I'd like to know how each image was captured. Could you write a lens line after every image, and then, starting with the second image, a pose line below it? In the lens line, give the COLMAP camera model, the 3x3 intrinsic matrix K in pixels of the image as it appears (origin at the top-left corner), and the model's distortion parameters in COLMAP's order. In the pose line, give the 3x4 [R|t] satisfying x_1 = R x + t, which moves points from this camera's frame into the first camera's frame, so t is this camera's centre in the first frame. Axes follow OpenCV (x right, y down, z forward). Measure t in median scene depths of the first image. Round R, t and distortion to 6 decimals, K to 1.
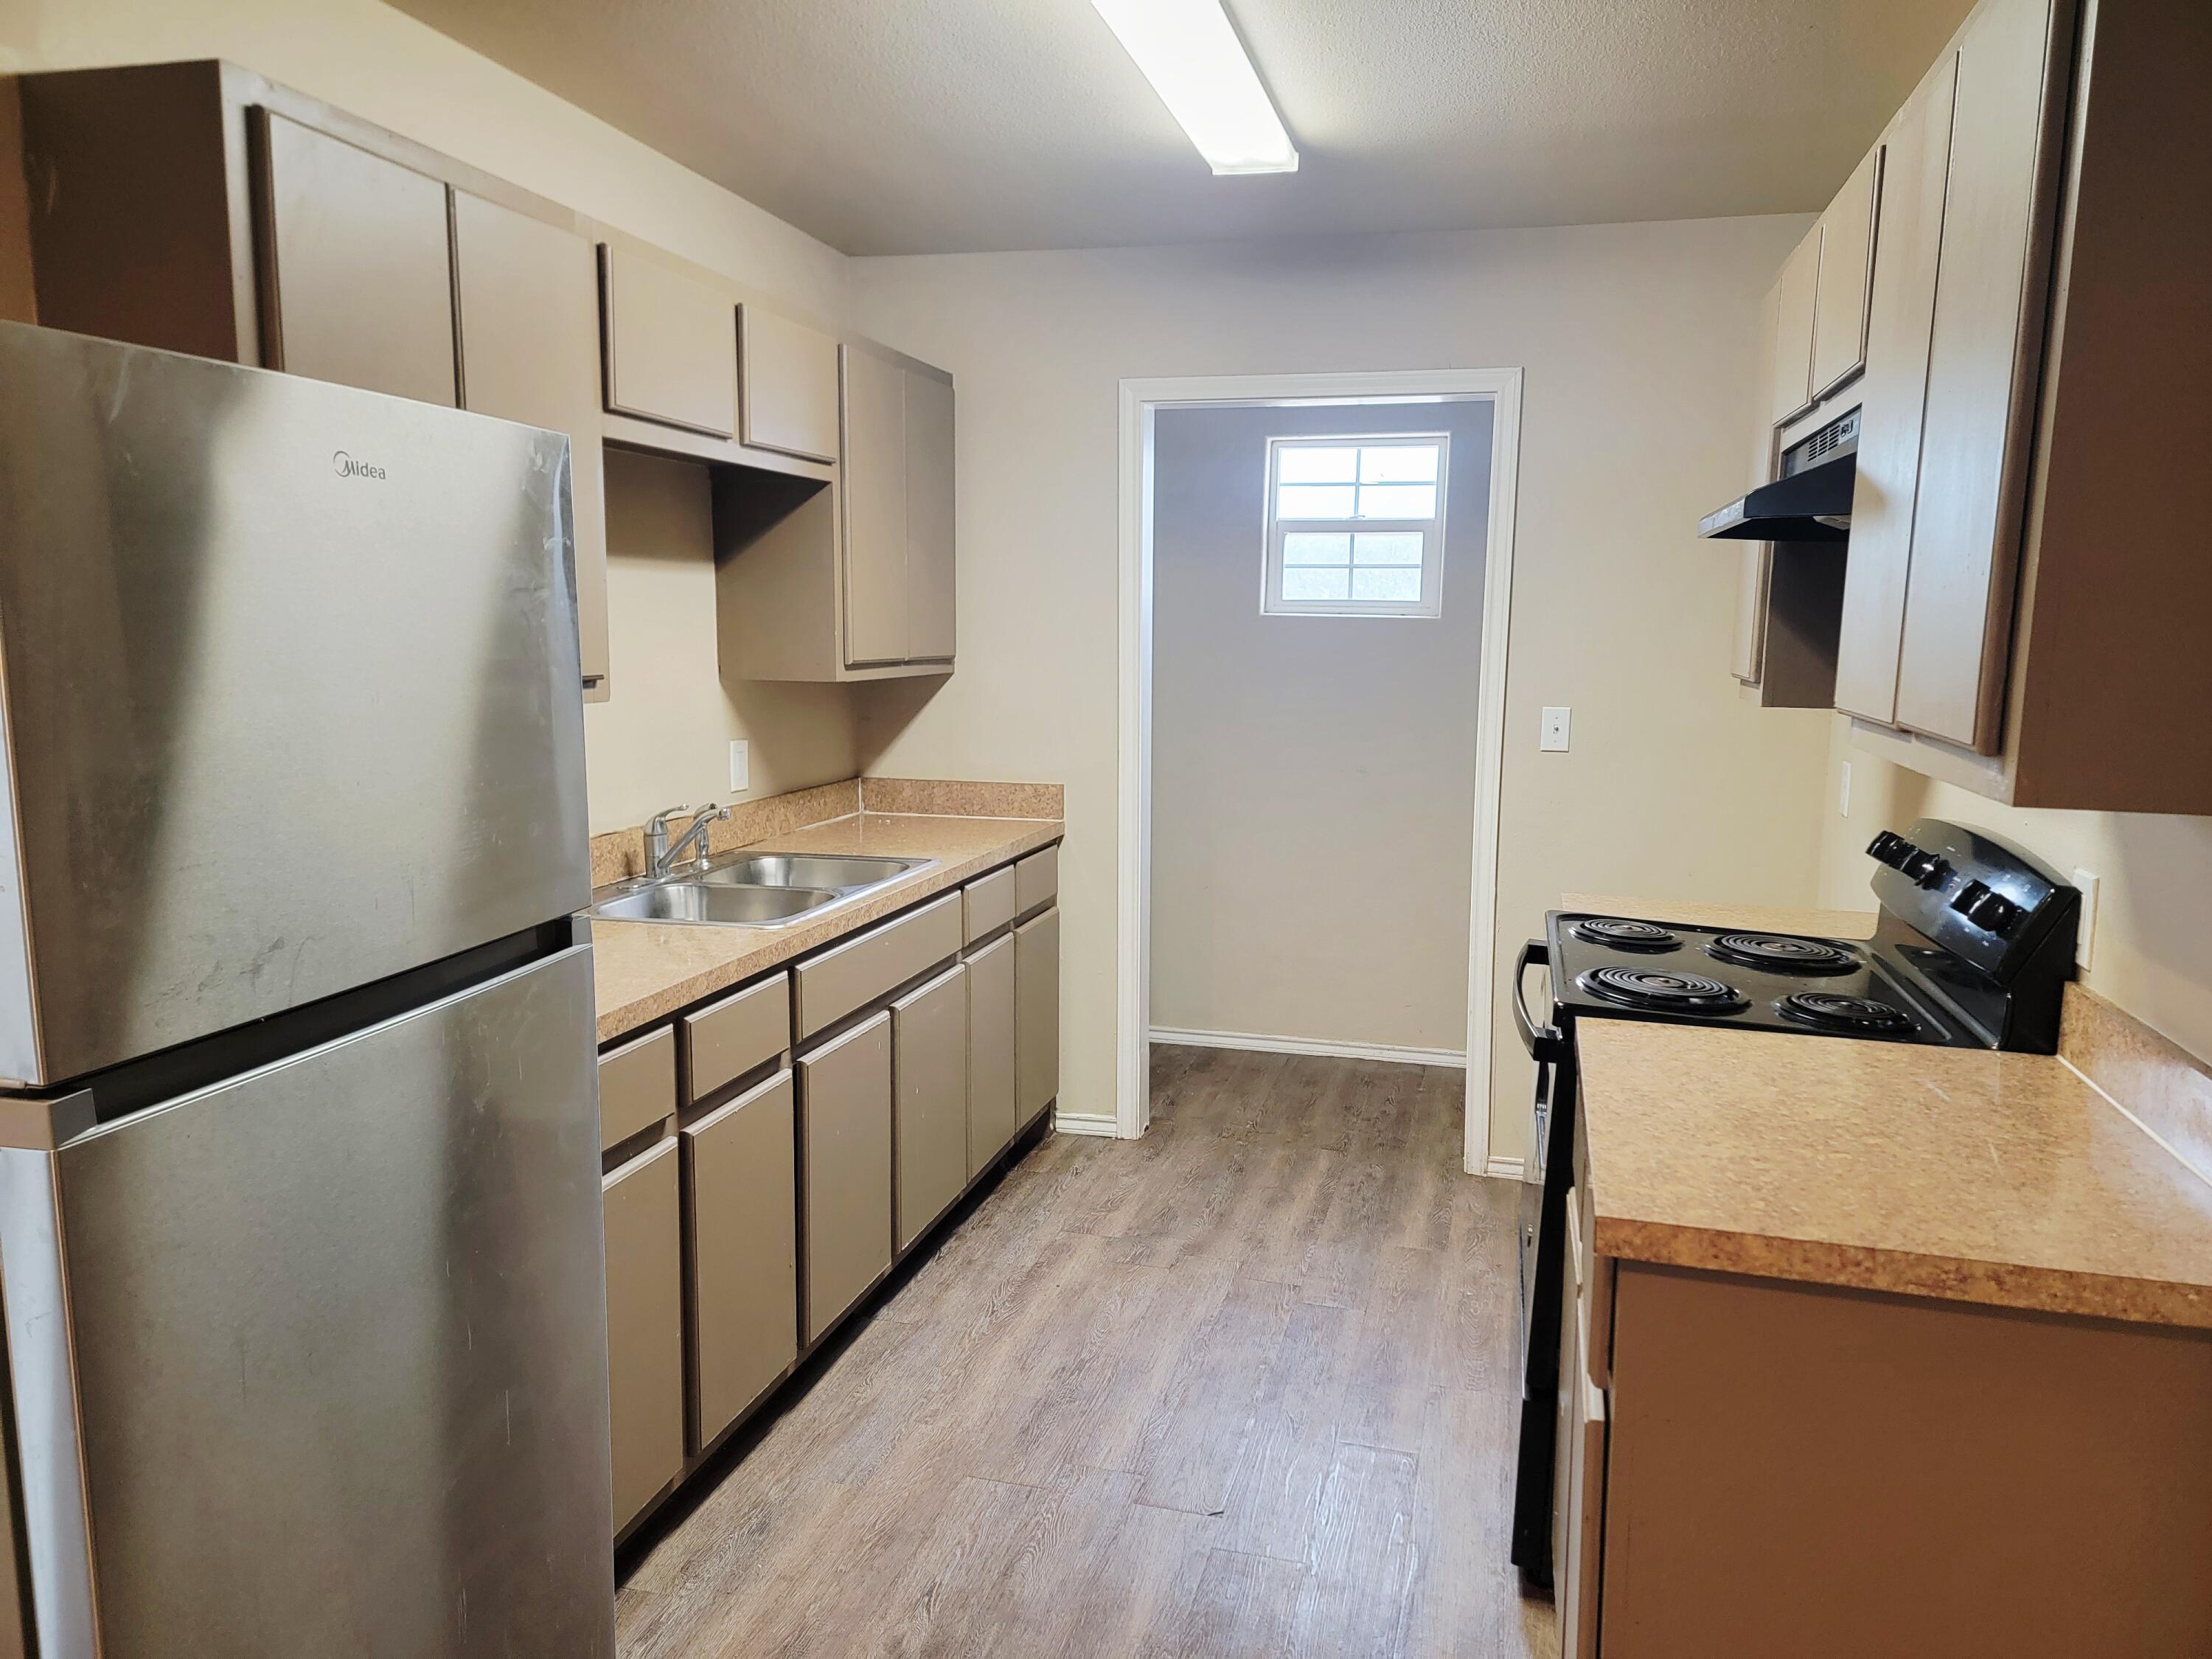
lens RADIAL K [[1529.4, 0, 1106.0], [0, 1529.4, 829.5], [0, 0, 1]] dist [0.005336, 0.001202]
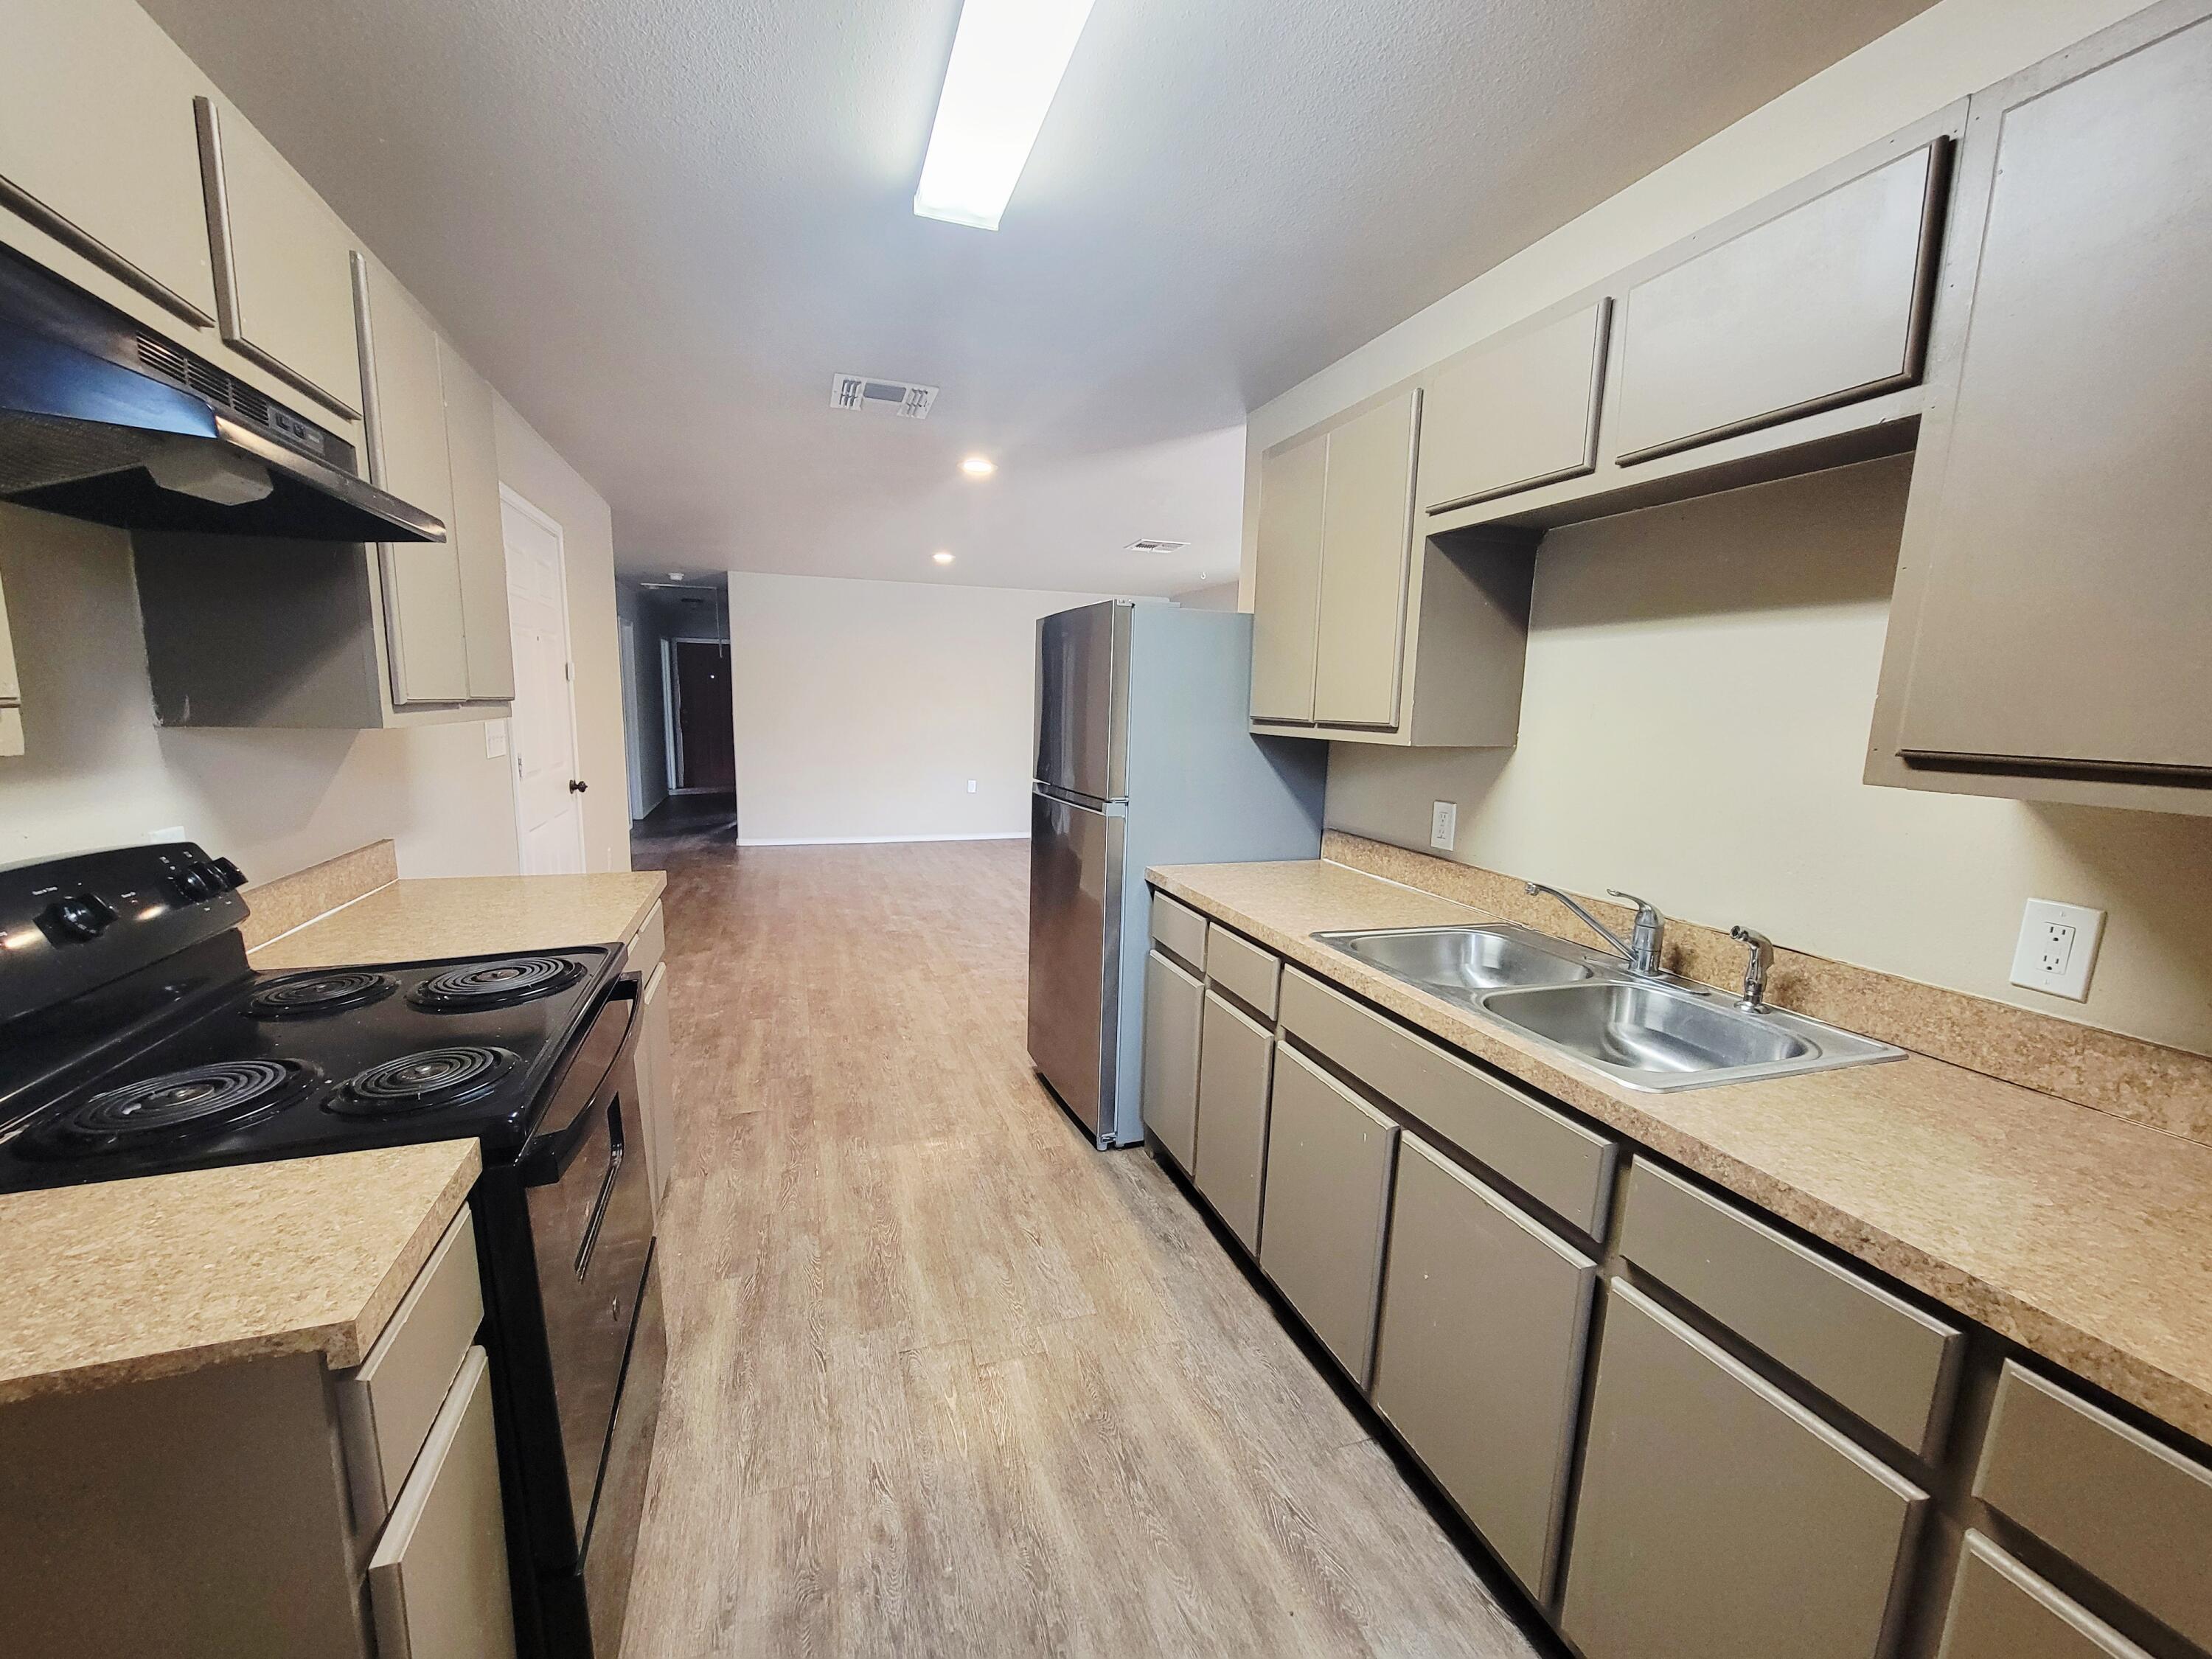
lens RADIAL K [[896.5, 0, 1107.0], [0, 896.5, 839.1], [0, 0, 1]] dist [0.000174, 0.000097]
pose [[-0.824619, 0.052827, -0.563216, 0.274704], [-0.113850, 0.959759, 0.256712, -0.151865], [0.554113, 0.275812, -0.785421, 1.289436]]
